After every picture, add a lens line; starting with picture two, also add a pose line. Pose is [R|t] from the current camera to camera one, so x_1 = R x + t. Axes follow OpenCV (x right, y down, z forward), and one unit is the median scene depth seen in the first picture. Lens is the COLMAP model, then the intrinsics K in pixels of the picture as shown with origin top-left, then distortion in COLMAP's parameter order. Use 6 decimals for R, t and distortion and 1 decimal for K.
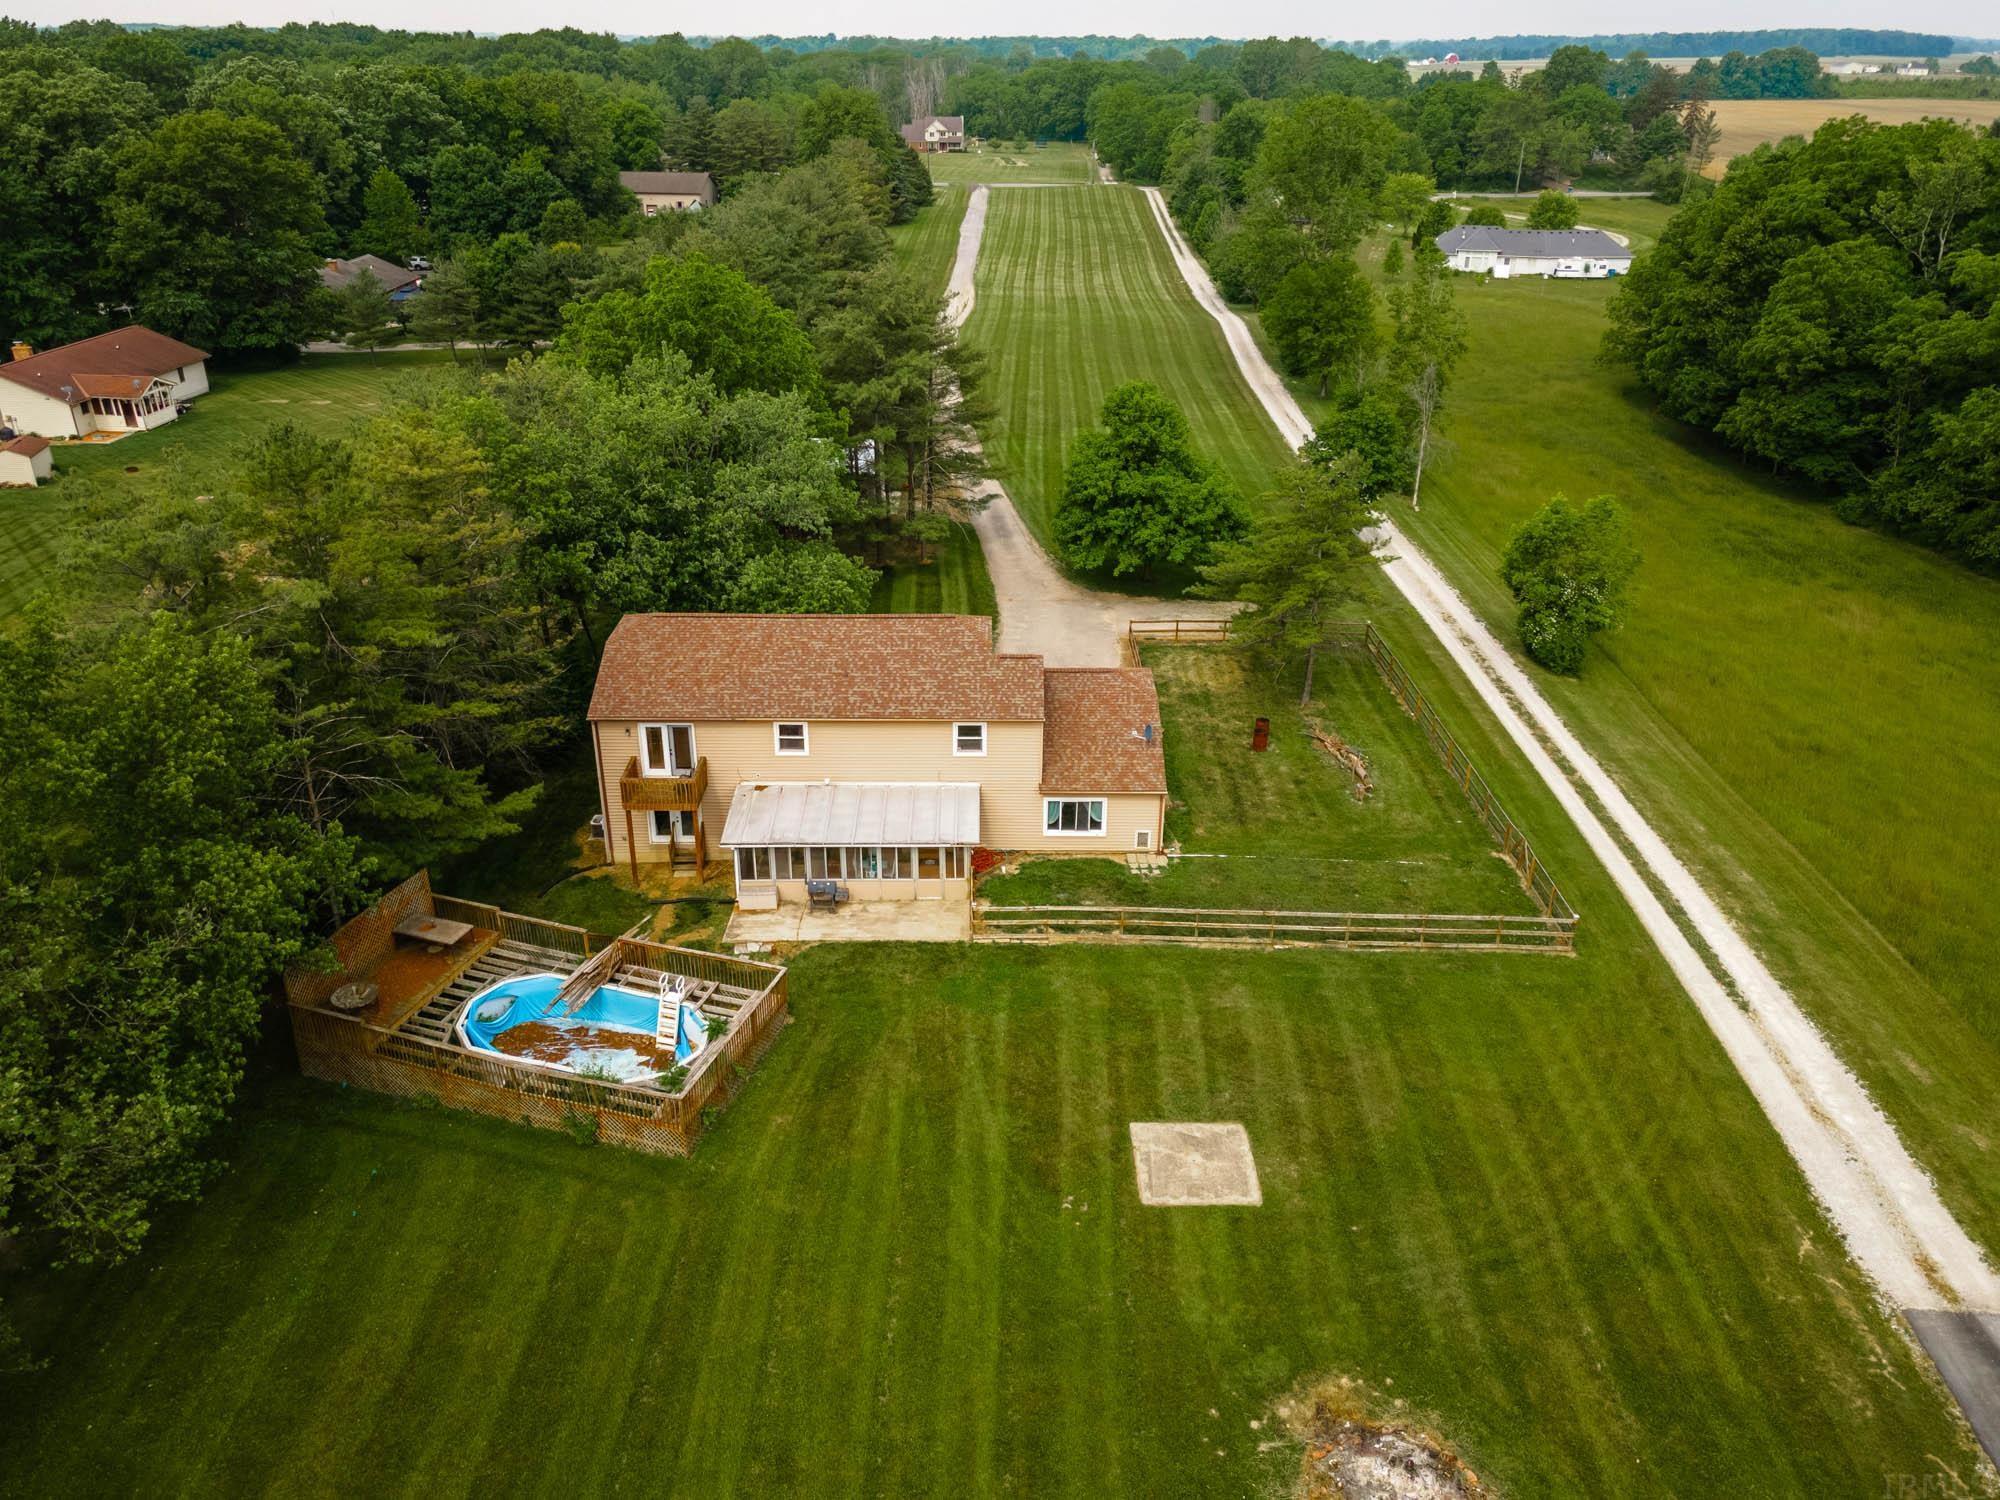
lens RADIAL K [[1455.1, 0, 996.9], [0, 1455.1, 745.1], [0, 0, 1]] dist [0.028887, 0.030118]
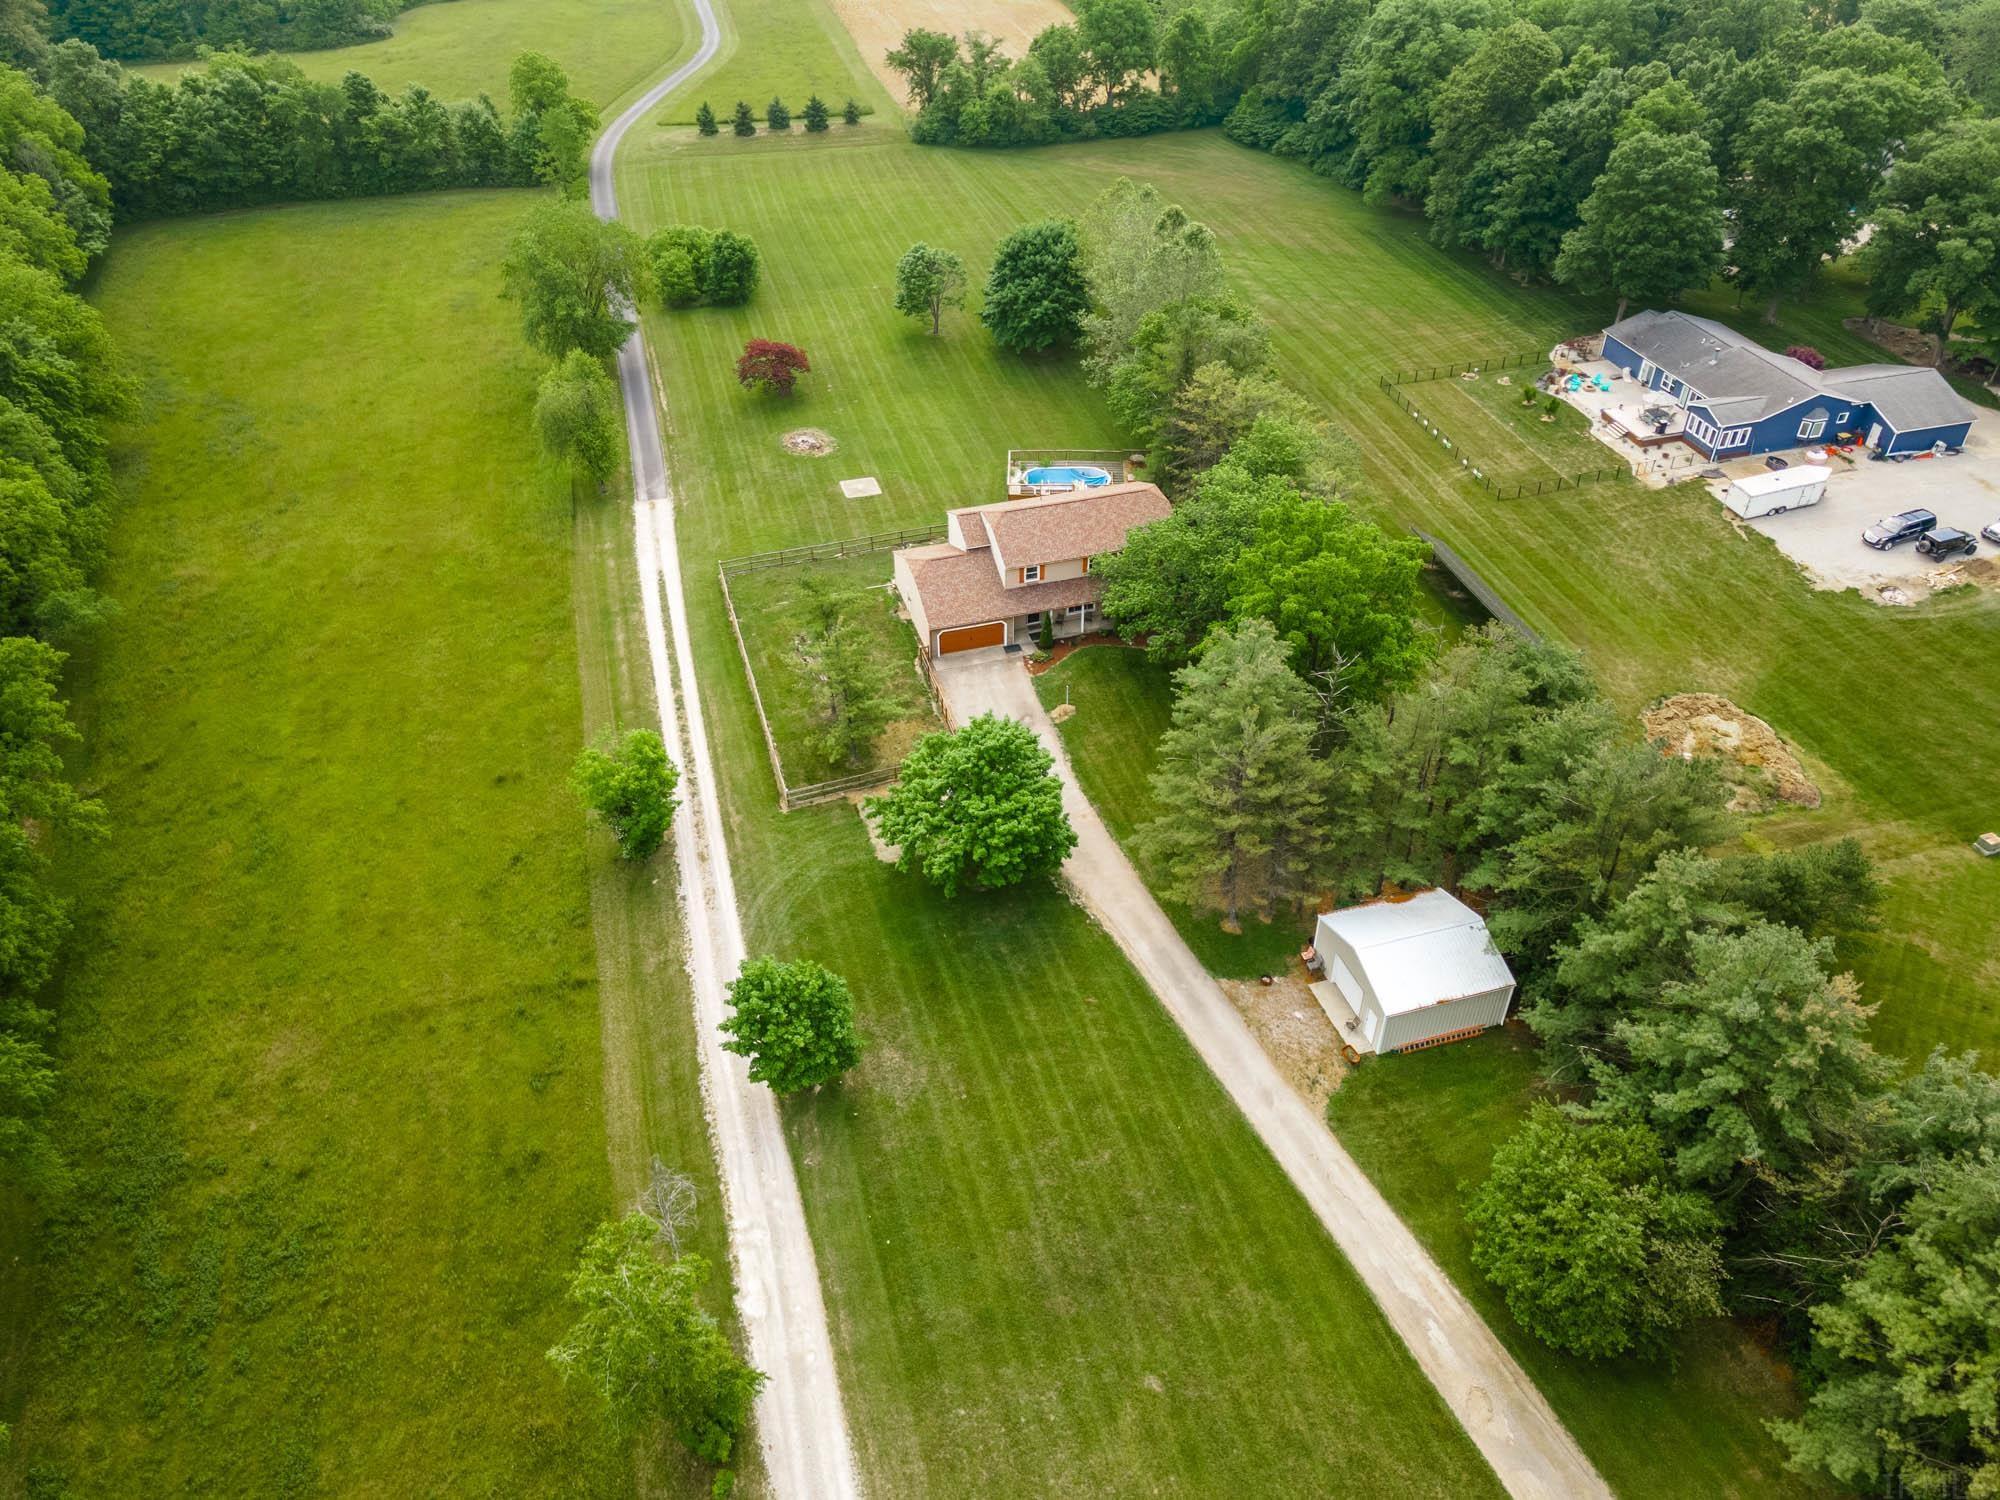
lens RADIAL K [[1438.9, 0, 998.2], [0, 1438.9, 750.9], [0, 0, 1]] dist [0.048494, -0.003821]
pose [[-0.956931, 0.179642, -0.228060, 0.488766], [-0.124903, 0.454384, 0.882006, -1.684662], [0.262072, 0.872505, -0.412376, 2.099668]]
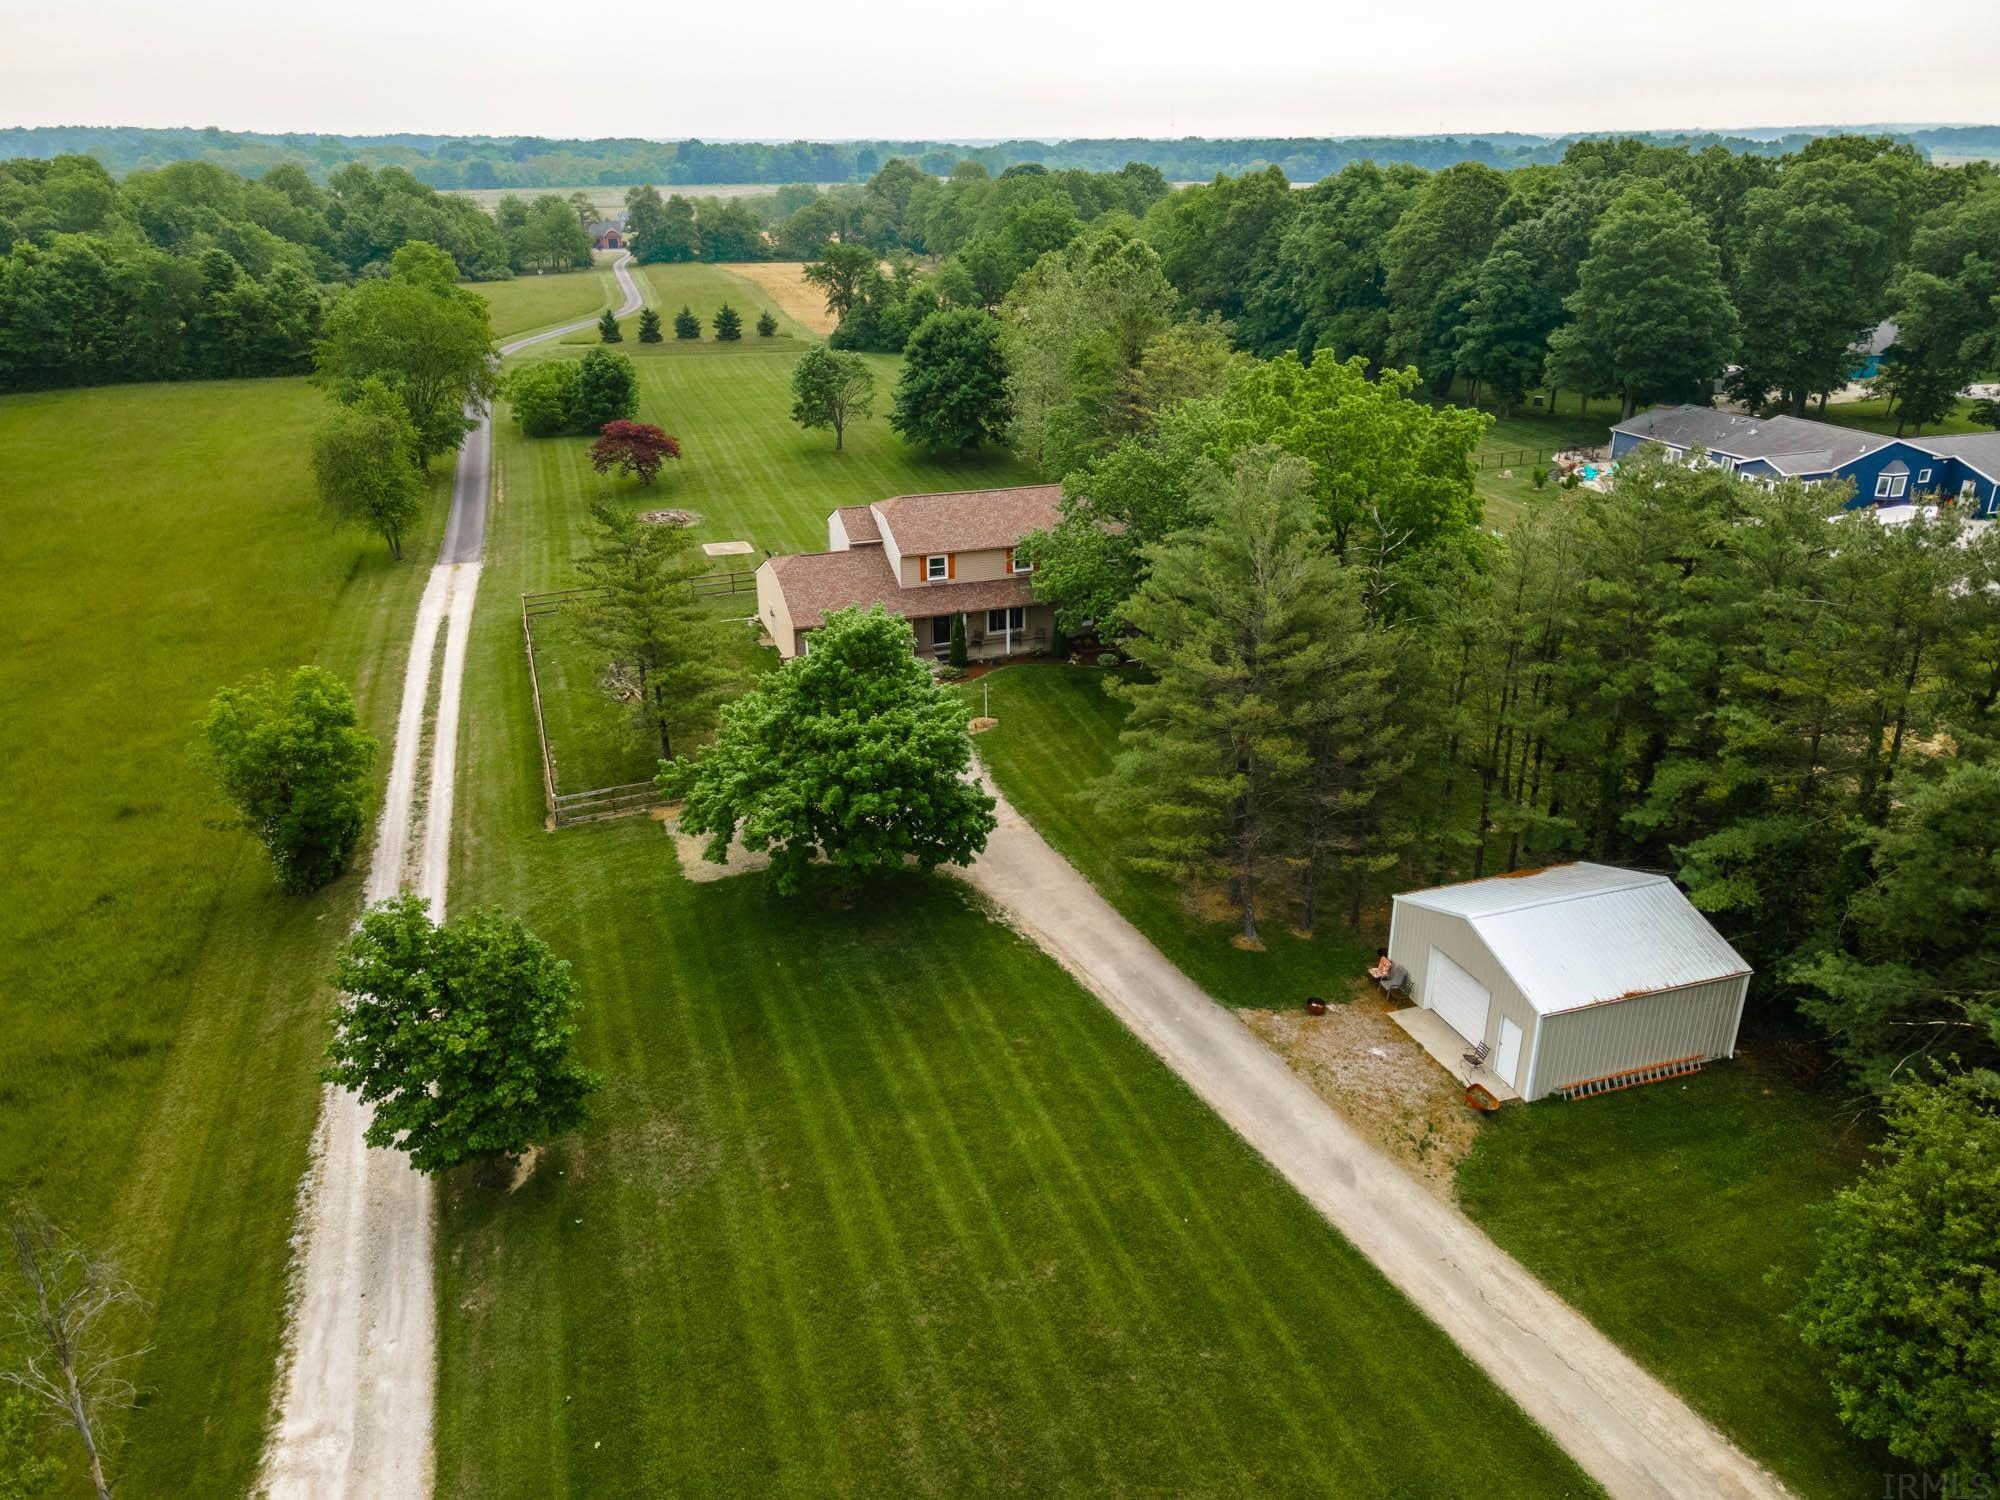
lens RADIAL K [[1455.1, 0, 996.9], [0, 1455.1, 745.1], [0, 0, 1]] dist [0.028887, 0.030118]
pose [[-0.946091, 0.122380, -0.299890, 0.357374], [-0.141260, 0.677284, 0.722034, -1.014390], [0.291473, 0.725472, -0.623485, 2.147998]]
